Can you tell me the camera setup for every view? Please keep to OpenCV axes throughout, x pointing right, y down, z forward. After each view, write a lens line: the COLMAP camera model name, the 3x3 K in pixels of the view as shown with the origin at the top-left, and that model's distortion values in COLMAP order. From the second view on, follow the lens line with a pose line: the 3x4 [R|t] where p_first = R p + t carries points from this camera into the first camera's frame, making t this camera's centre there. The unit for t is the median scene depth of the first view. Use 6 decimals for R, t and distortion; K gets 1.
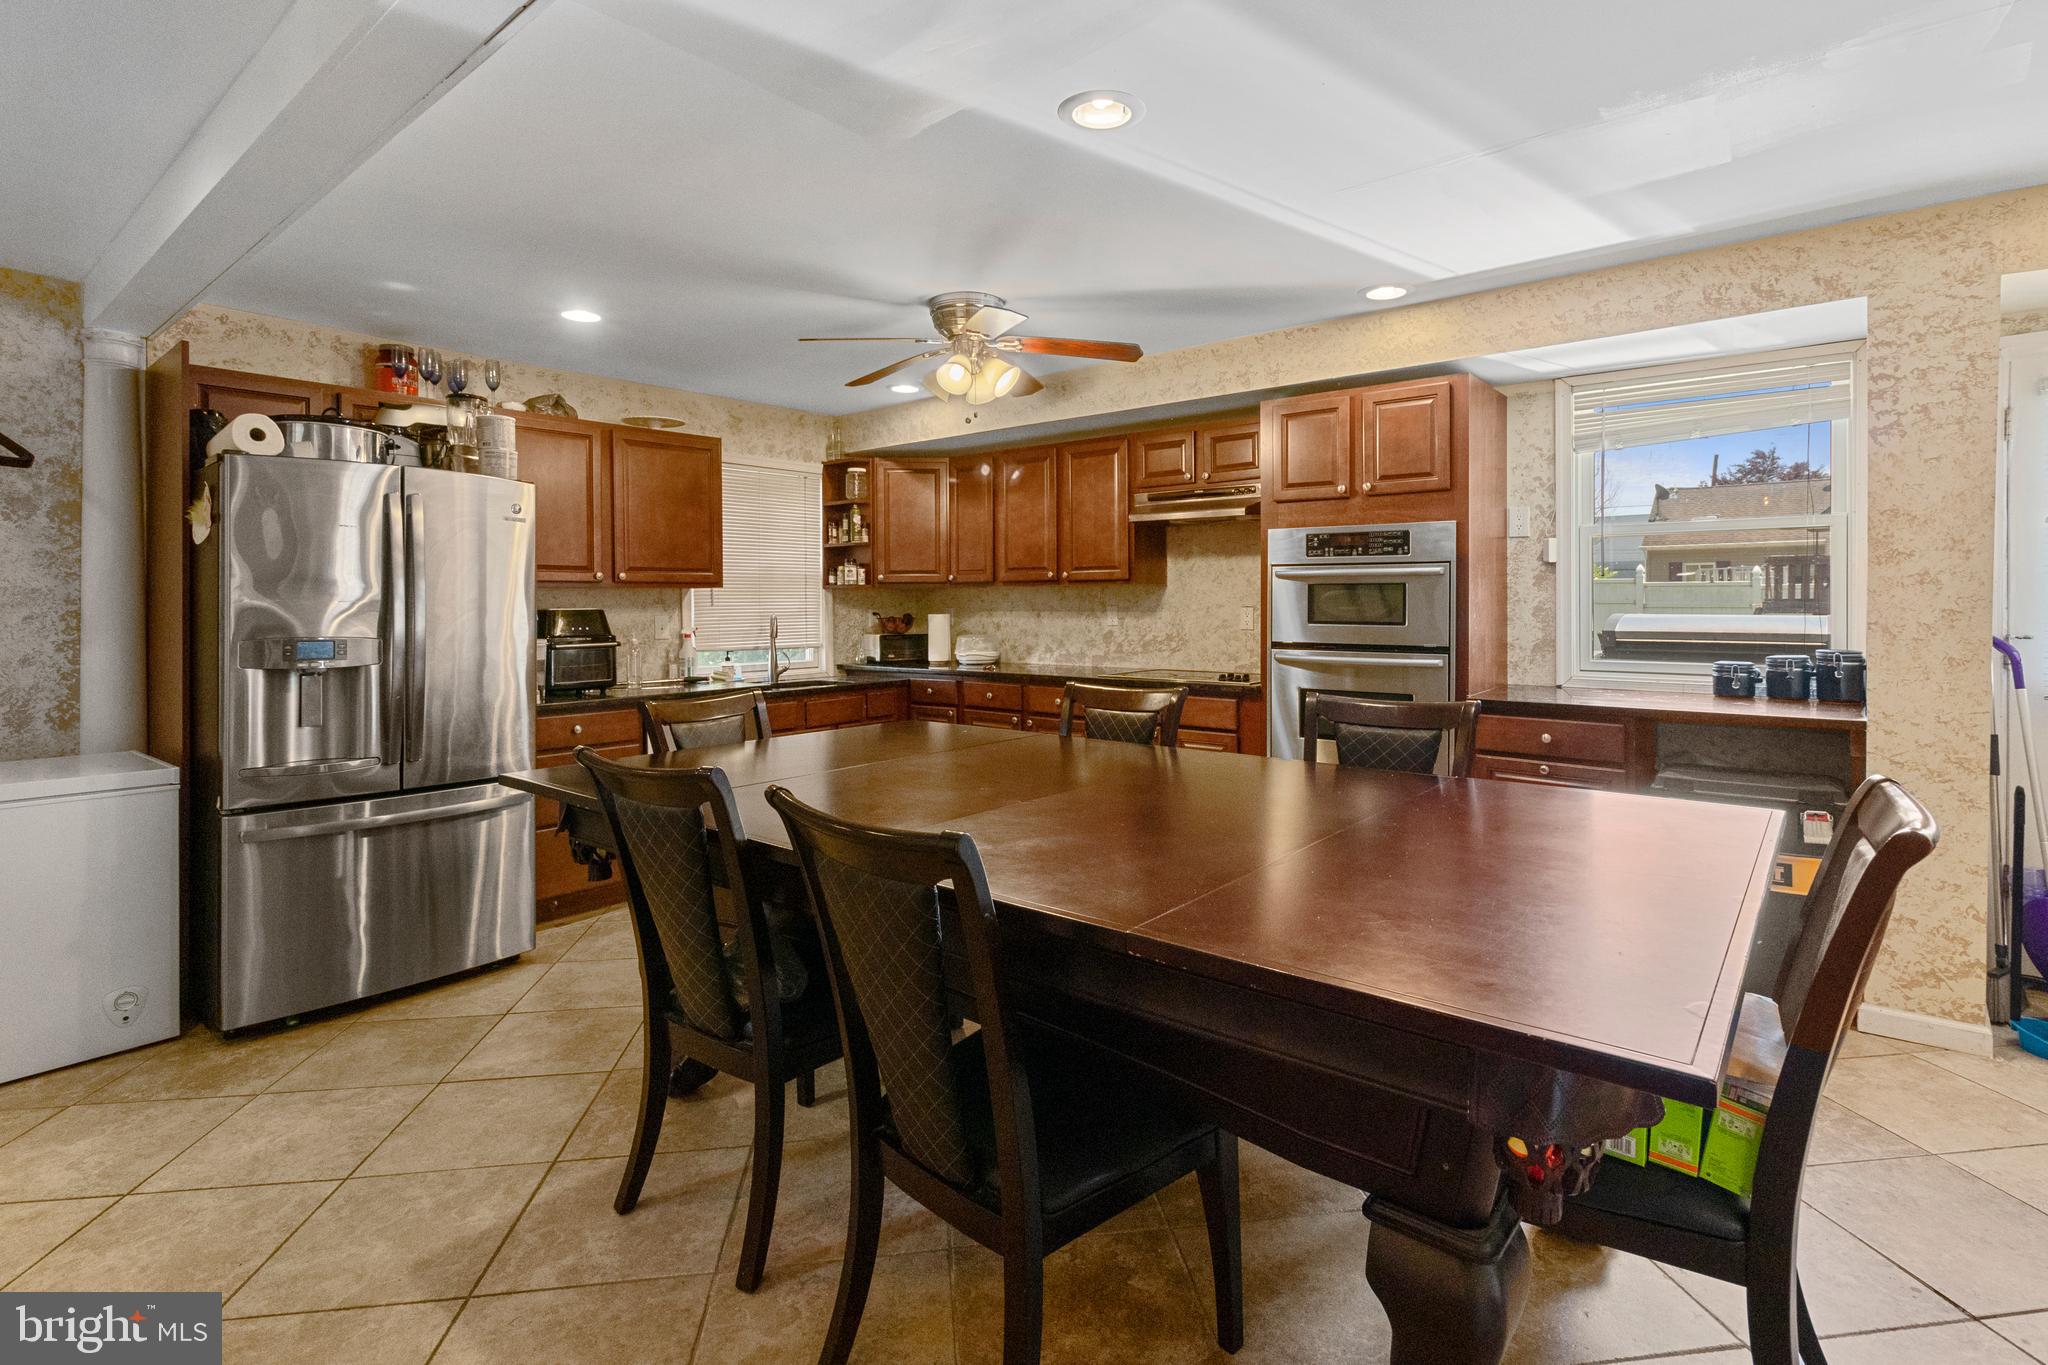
lens RADIAL K [[962.1, 0, 1043.0], [0, 962.1, 599.9], [0, 0, 1]] dist [-0.000025, -0.000002]
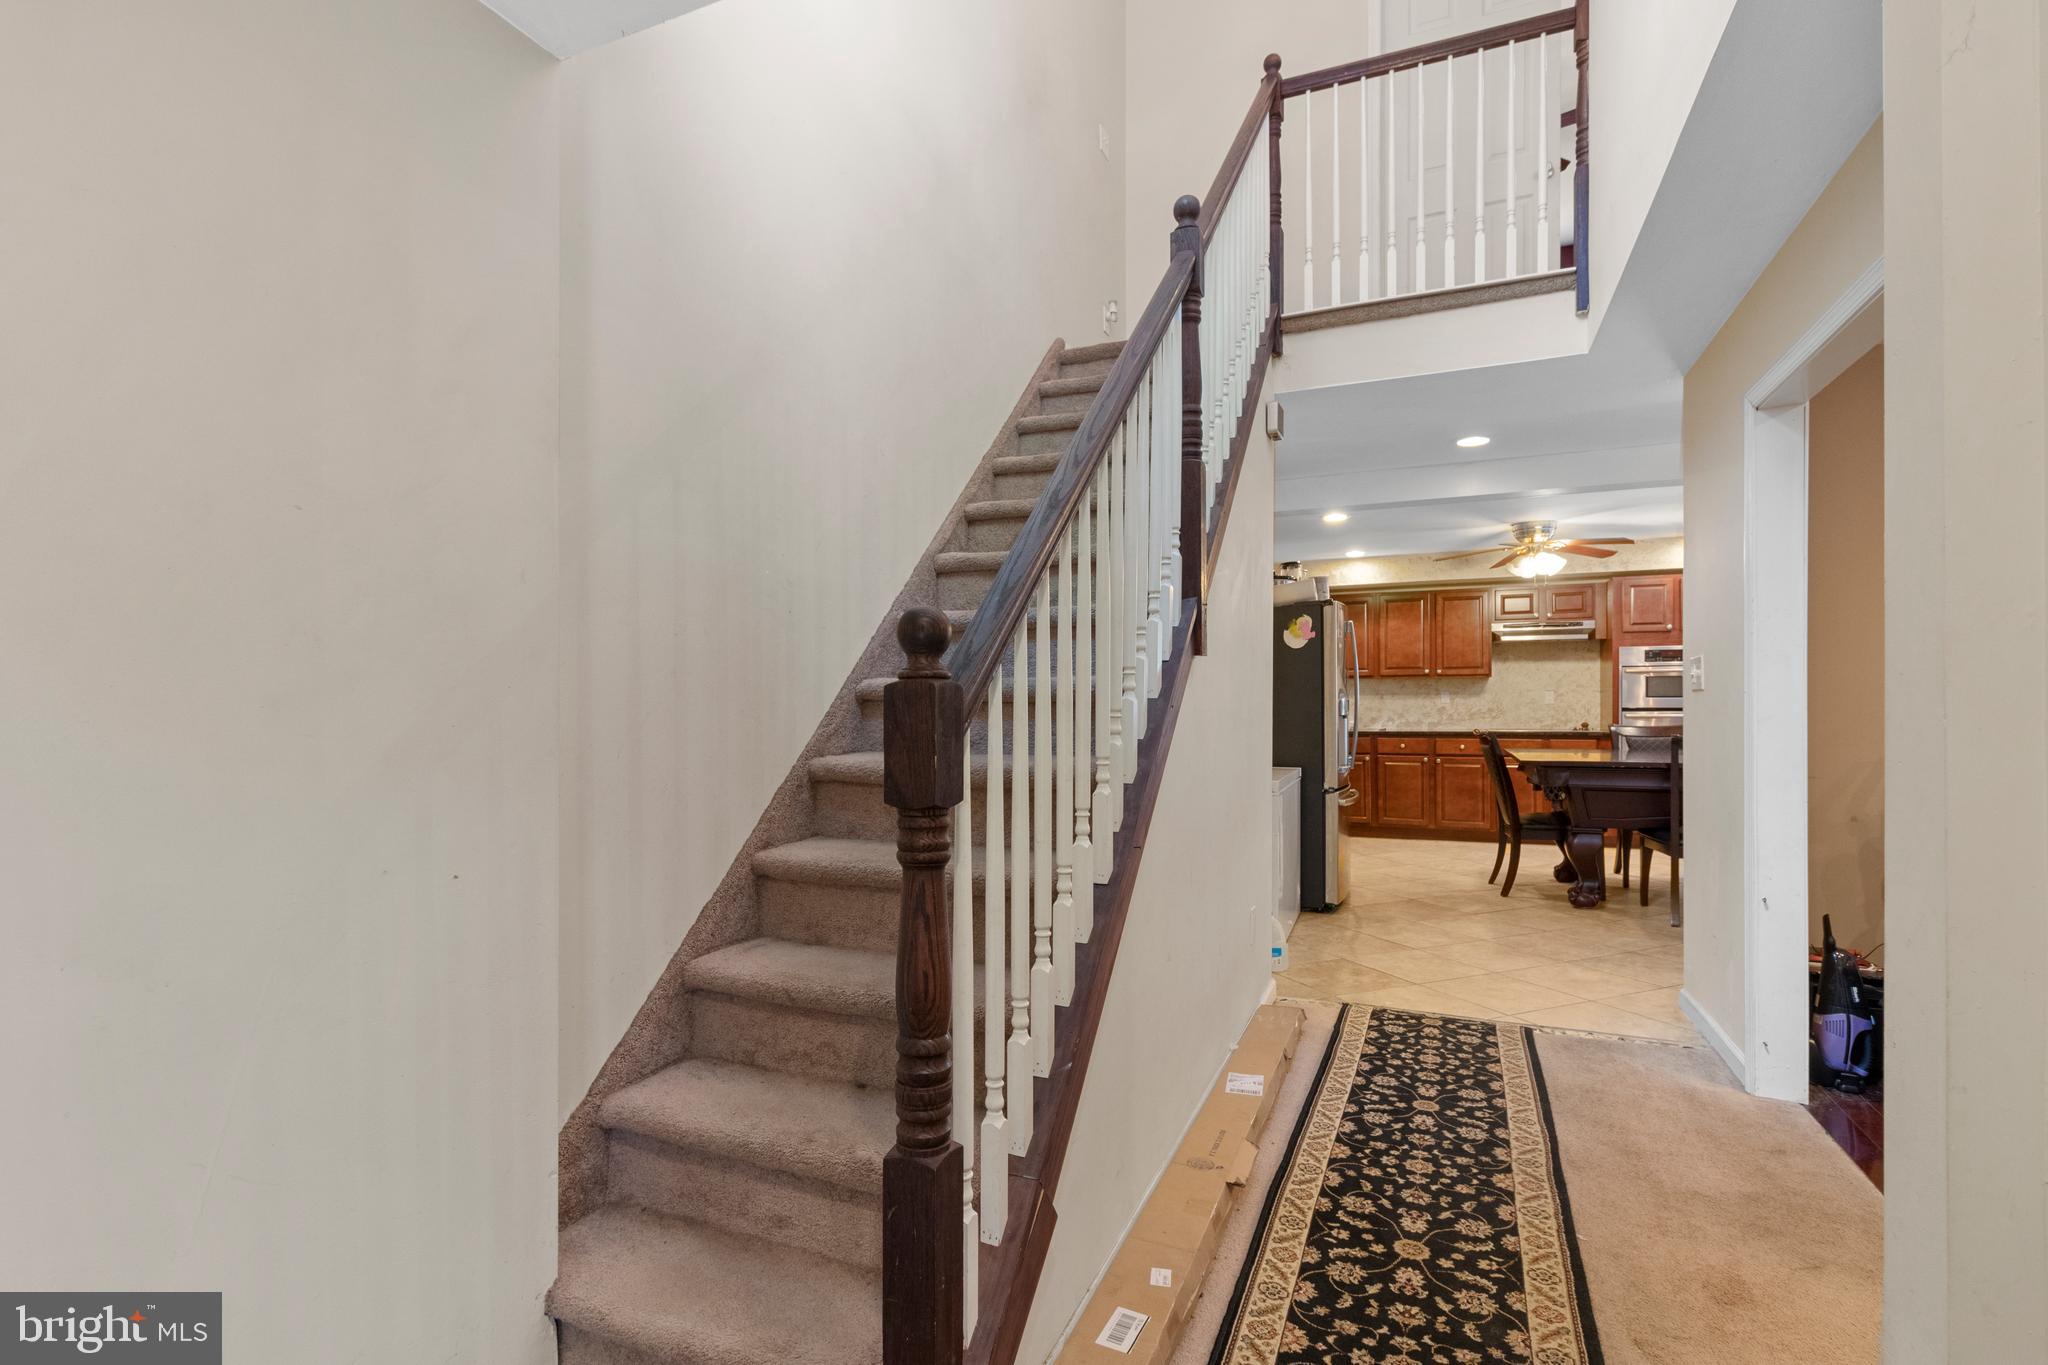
lens RADIAL K [[962.1, 0, 1016.4], [0, 962.1, 699.6], [0, 0, 1]] dist [-0.000025, -0.000002]
pose [[0.969510, 0.000757, 0.245051, -1.096405], [-0.000190, 0.999997, -0.002338, 0.026207], [-0.245052, 0.002220, 0.969507, -0.414875]]
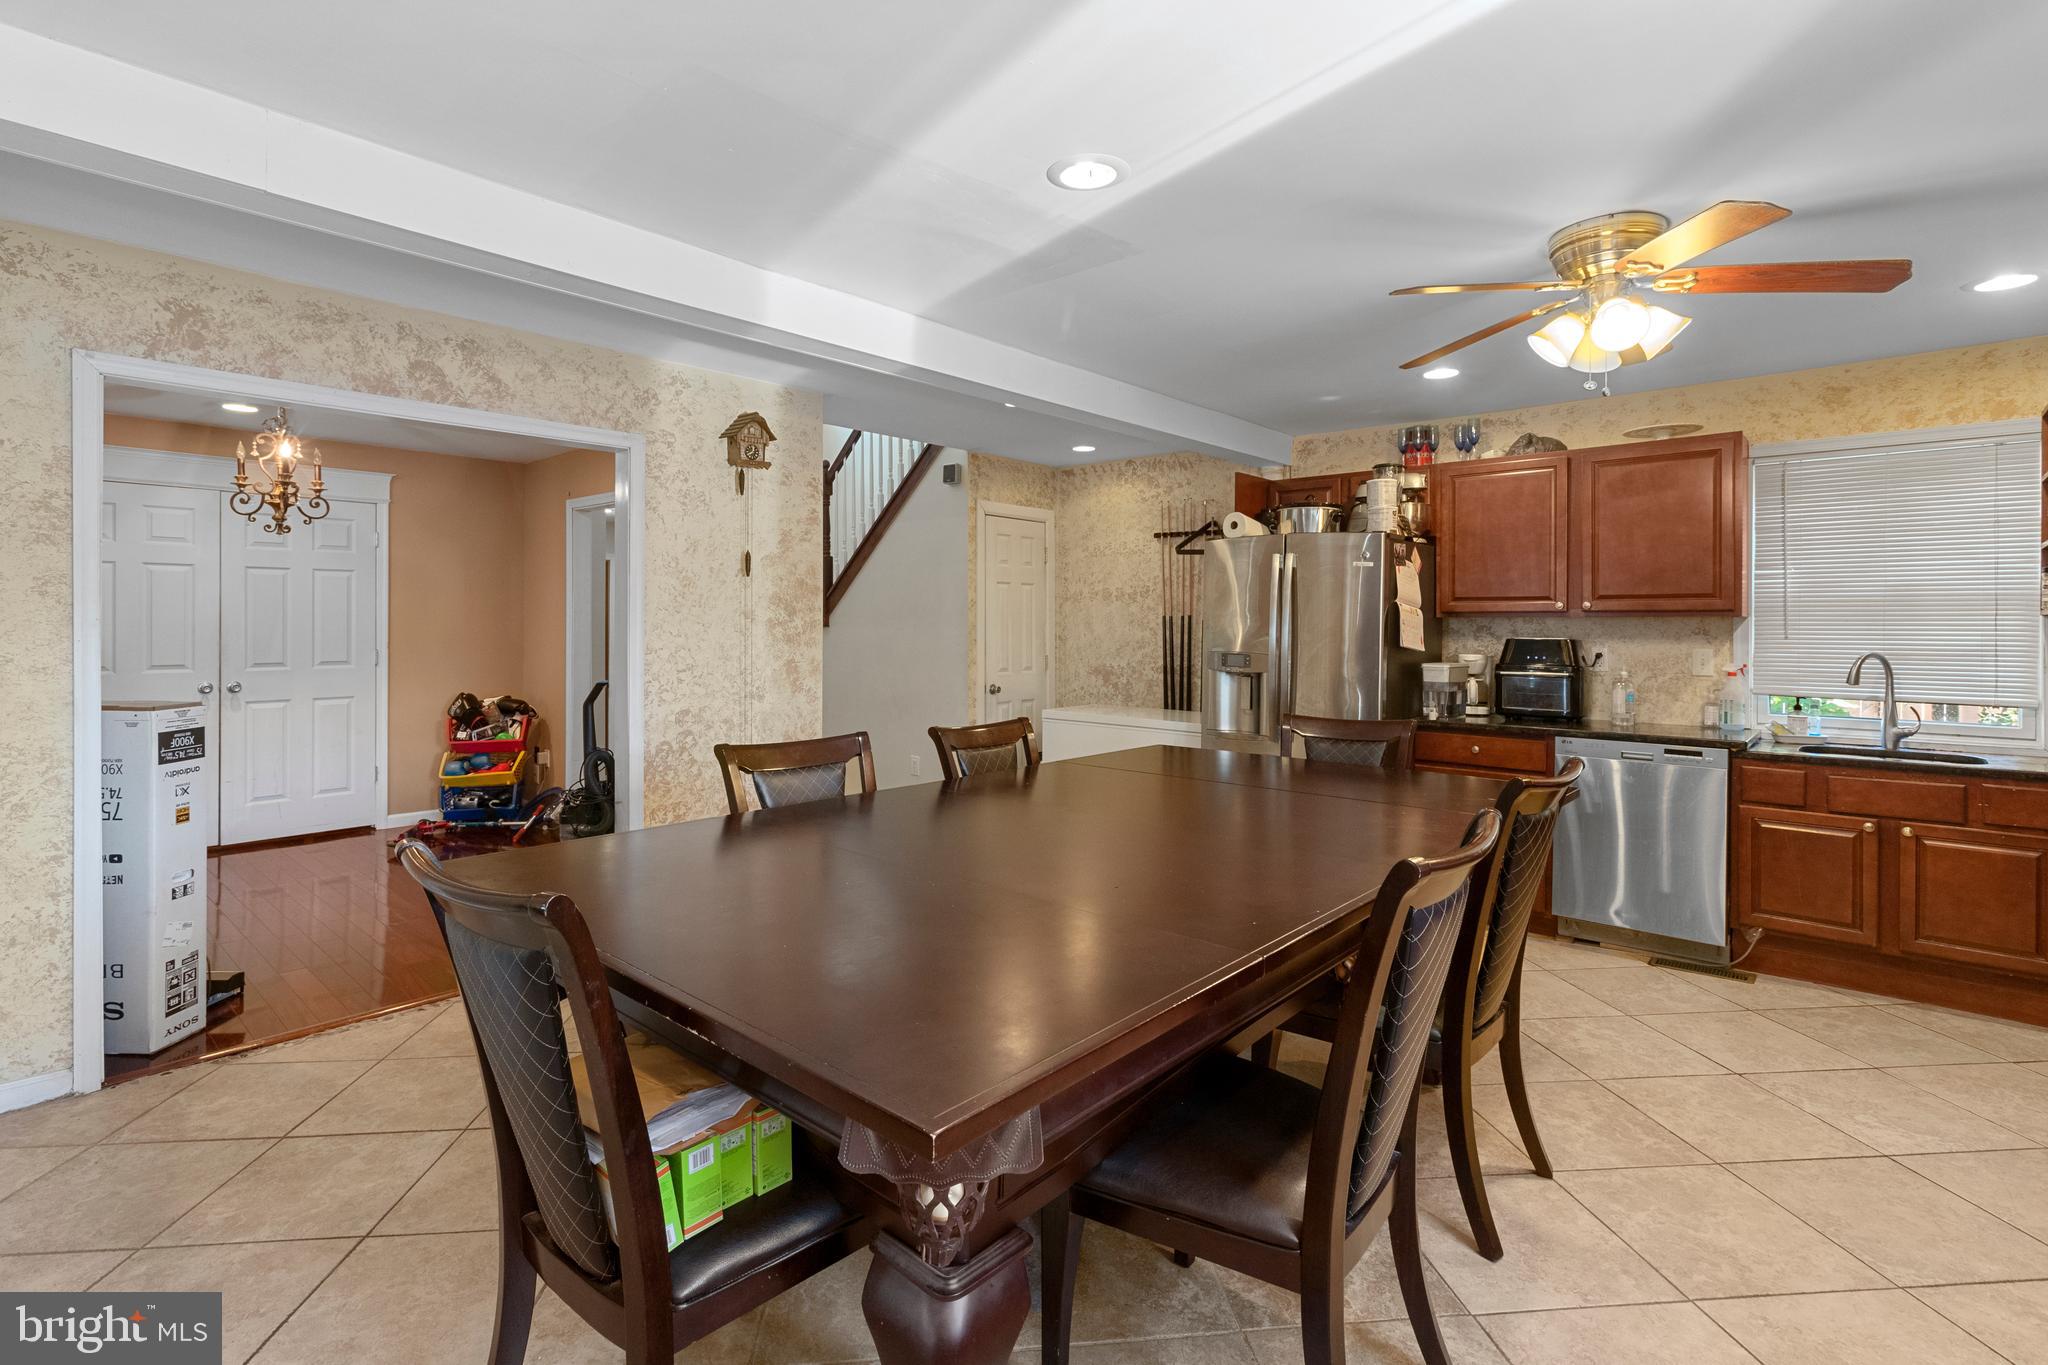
lens RADIAL K [[962.1, 0, 1012.0], [0, 962.1, 622.4], [0, 0, 1]] dist [-0.000025, -0.000002]
pose [[-0.042117, 0.006537, -0.999091, 0.503249], [-0.001331, 0.999977, 0.006599, -0.012154], [0.999112, 0.001608, -0.042108, 0.427200]]
